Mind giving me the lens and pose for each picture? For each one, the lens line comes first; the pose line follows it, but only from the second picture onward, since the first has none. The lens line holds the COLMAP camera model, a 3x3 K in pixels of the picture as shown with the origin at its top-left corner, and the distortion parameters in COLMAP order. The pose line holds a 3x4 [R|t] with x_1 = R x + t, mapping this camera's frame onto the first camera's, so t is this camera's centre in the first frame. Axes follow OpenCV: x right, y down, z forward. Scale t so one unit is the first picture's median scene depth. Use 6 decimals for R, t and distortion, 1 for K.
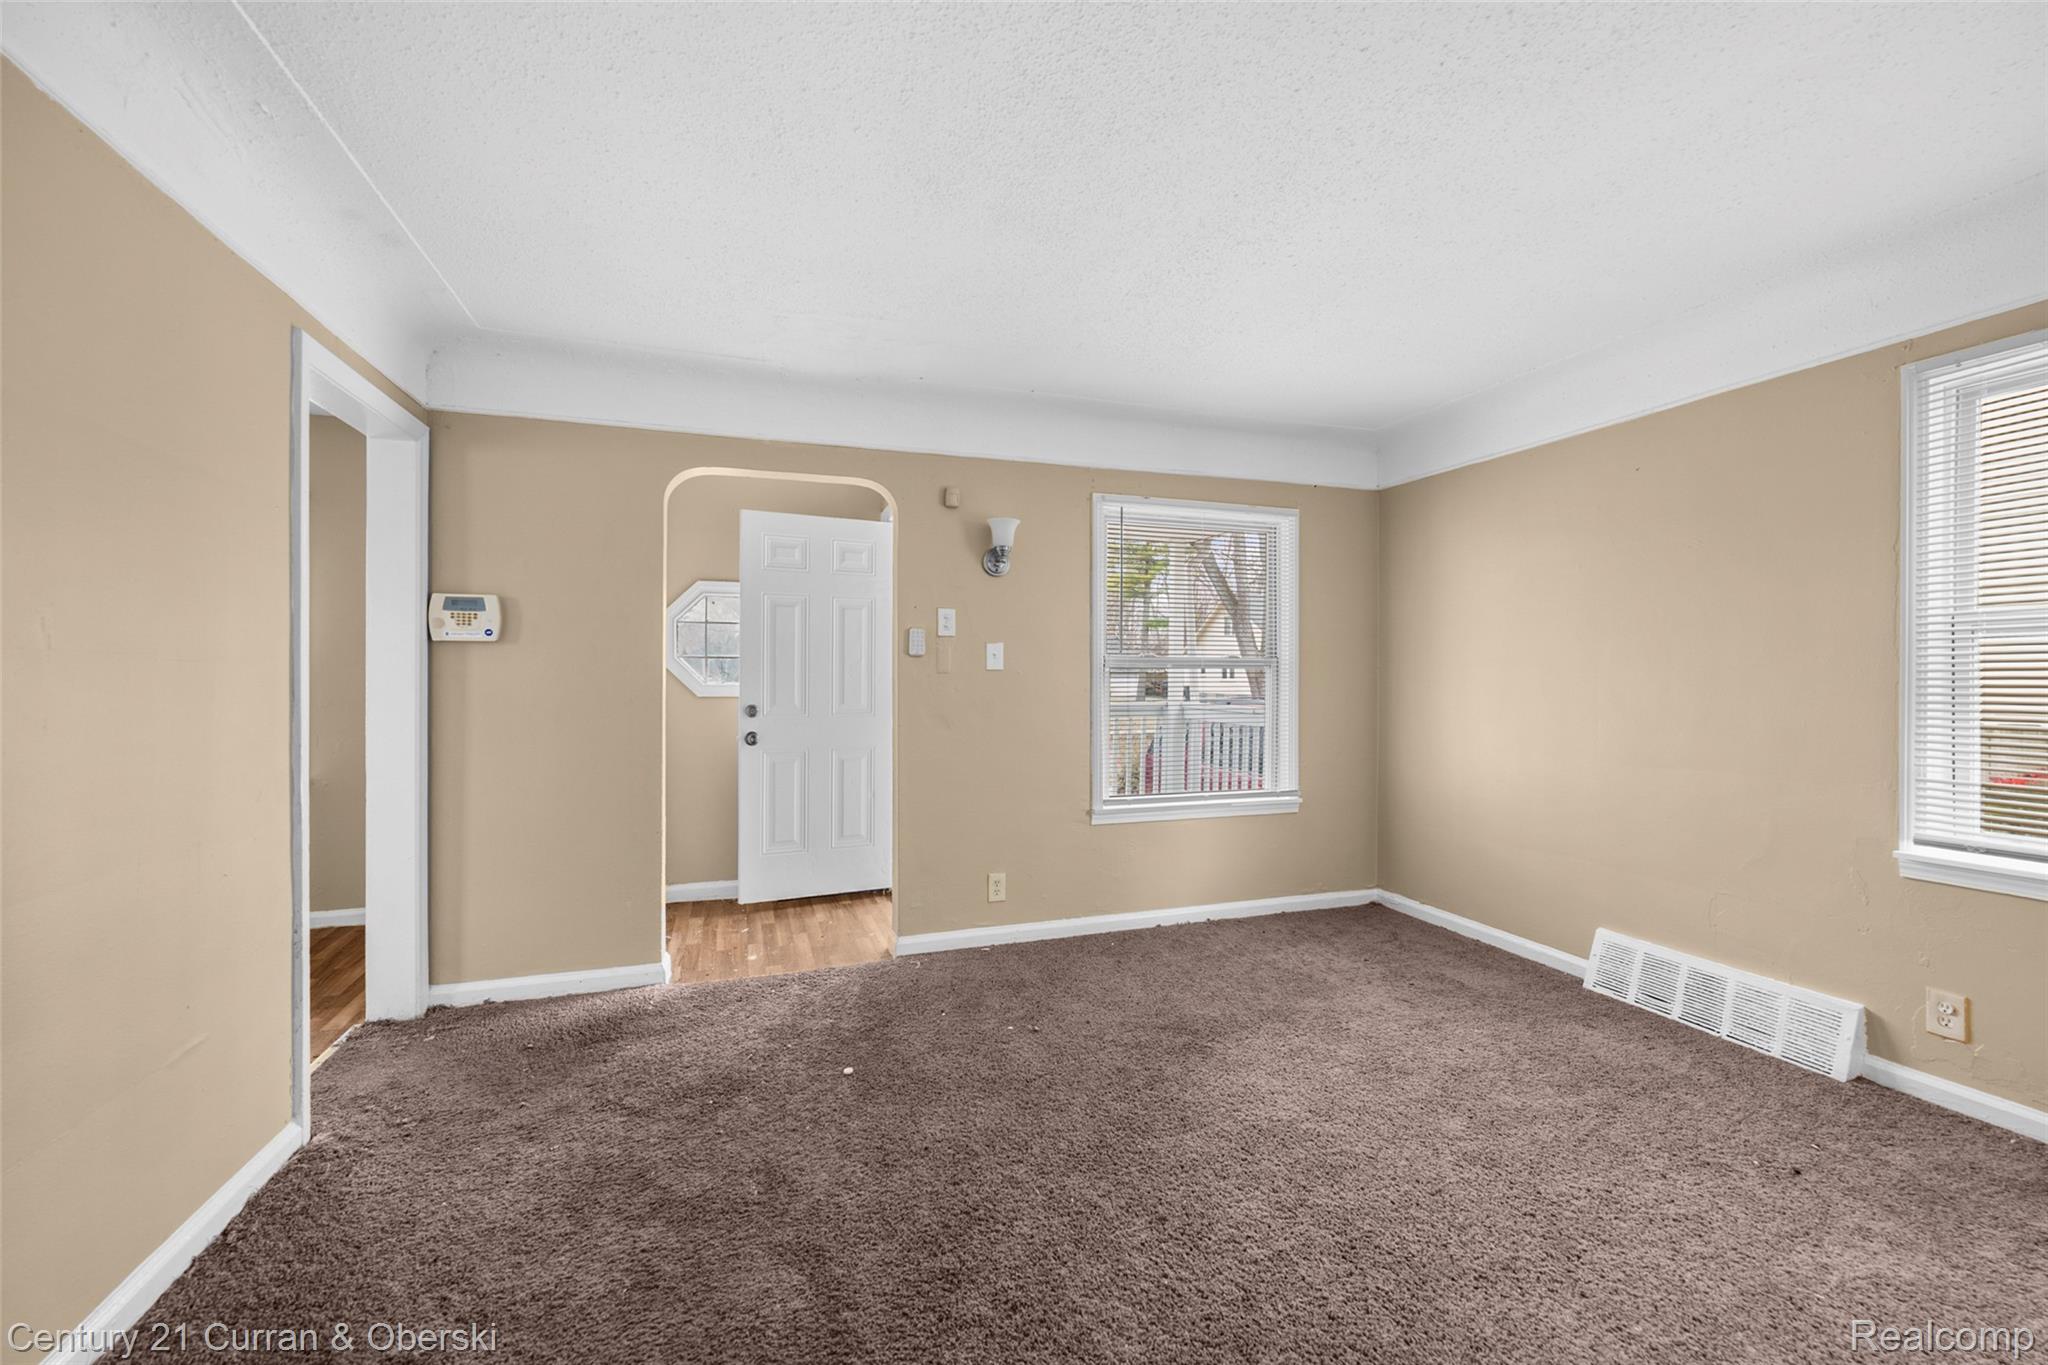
lens RADIAL K [[821.3, 0, 1004.6], [0, 821.3, 691.0], [0, 0, 1]] dist [-0.001323, 0.000176]
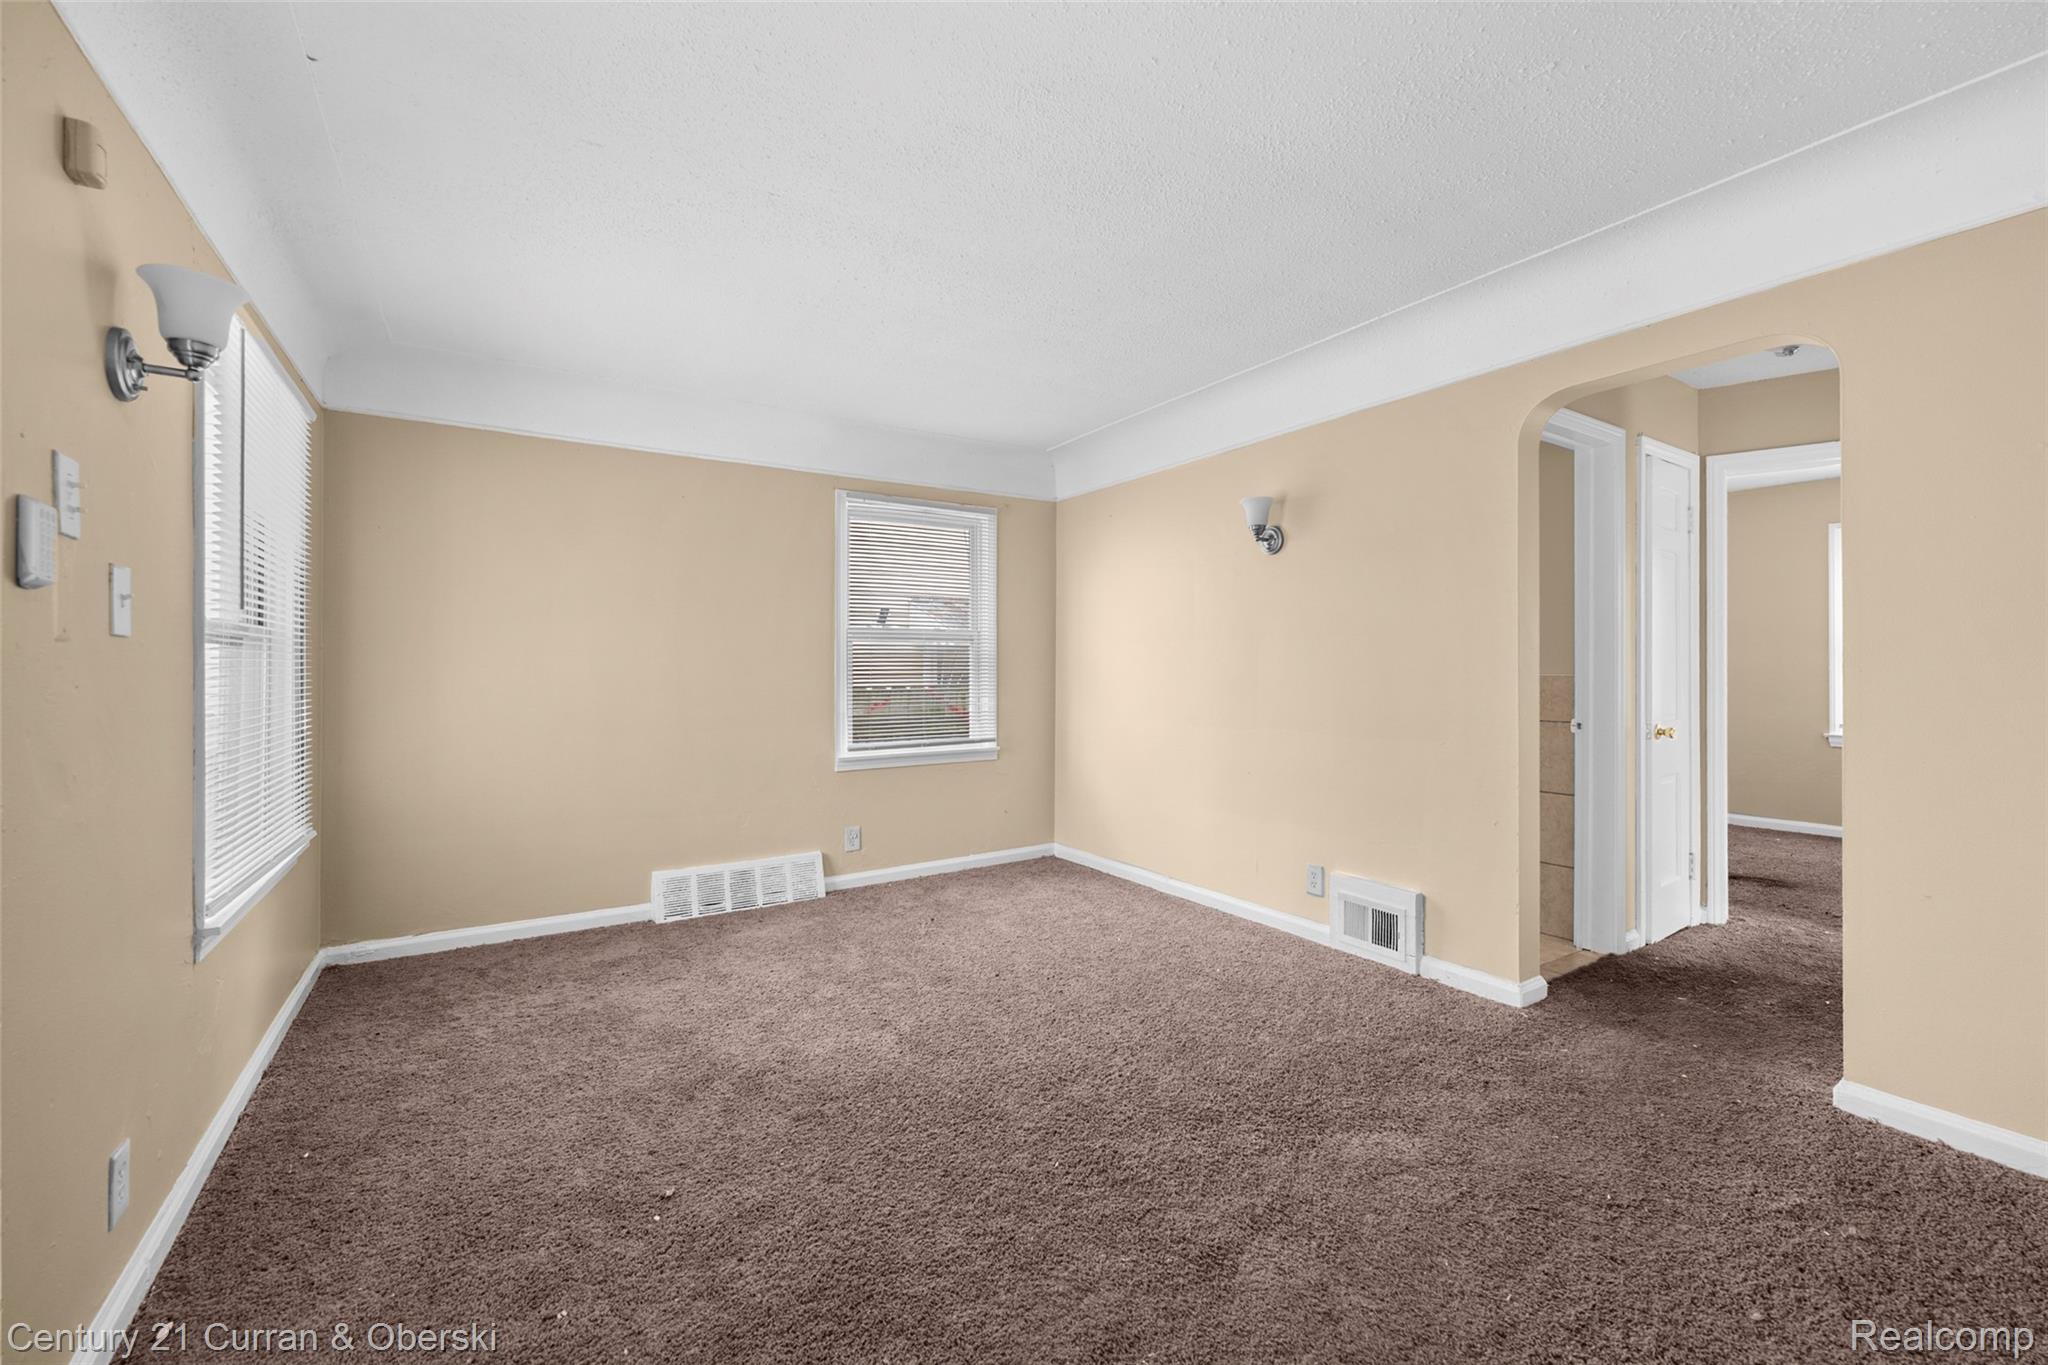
lens RADIAL K [[821.3, 0, 1027.5], [0, 821.3, 671.3], [0, 0, 1]] dist [-0.001323, 0.000176]
pose [[-0.243447, -0.001075, 0.969914, -0.525069], [0.027160, 0.999600, 0.007925, 0.001407], [-0.969534, 0.028272, -0.243320, 0.696214]]
